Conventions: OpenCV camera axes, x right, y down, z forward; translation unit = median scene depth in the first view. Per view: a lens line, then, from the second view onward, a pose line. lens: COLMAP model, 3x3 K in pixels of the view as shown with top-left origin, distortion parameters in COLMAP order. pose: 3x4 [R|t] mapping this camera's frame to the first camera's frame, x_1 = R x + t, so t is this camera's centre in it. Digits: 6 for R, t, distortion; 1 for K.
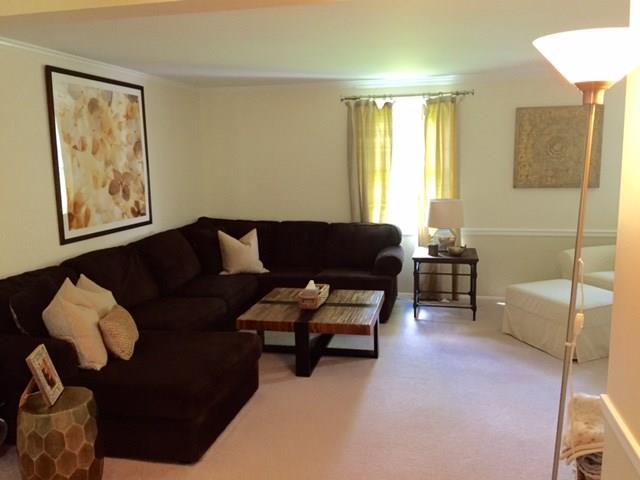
lens RADIAL K [[549.7, 0, 320.0], [0, 549.7, 240.0], [0, 0, 1]] dist [0.052398, -0.013394]
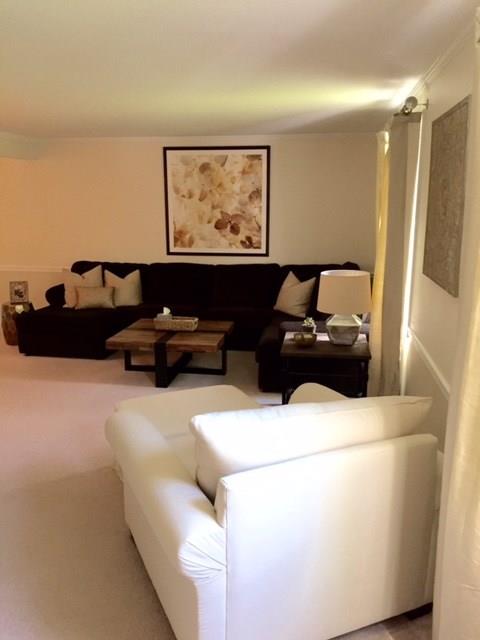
lens RADIAL K [[549.7, 0, 240.0], [0, 549.7, 320.0], [0, 0, 1]] dist [0.052398, -0.013394]
pose [[0.074504, 0.240767, -0.967719, 1.076686], [-0.152623, 0.961736, 0.227528, -0.189874], [0.985472, 0.130744, 0.108400, 0.936121]]
